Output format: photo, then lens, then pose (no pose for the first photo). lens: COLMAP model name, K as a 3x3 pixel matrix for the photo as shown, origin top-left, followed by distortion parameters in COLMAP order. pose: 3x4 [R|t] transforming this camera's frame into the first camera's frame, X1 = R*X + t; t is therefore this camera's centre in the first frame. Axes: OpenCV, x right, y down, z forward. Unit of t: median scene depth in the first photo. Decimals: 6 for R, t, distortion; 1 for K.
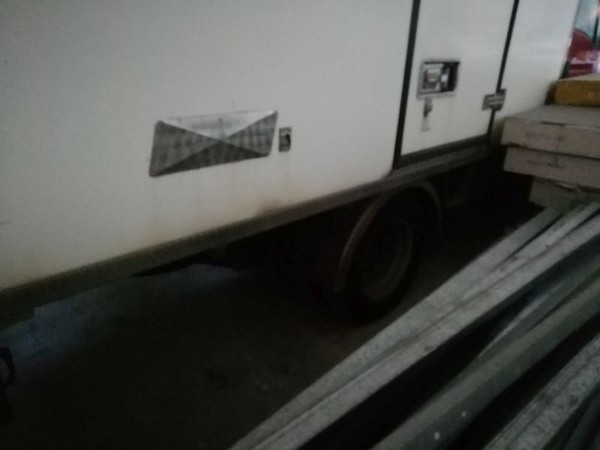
lens RADIAL K [[443.5, 0, 296.7], [0, 443.5, 227.2], [0, 0, 1]] dist [0.048110, -0.029227]
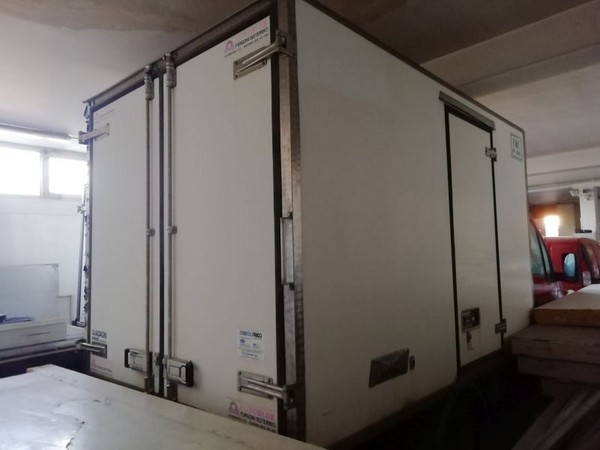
lens RADIAL K [[443.5, 0, 301.1], [0, 443.5, 221.4], [0, 0, 1]] dist [0.048110, -0.029227]
pose [[0.997174, -0.045243, 0.059972, -0.395441], [0.067609, 0.888498, -0.453873, 0.067623], [-0.032751, 0.456645, 0.889046, -0.644587]]
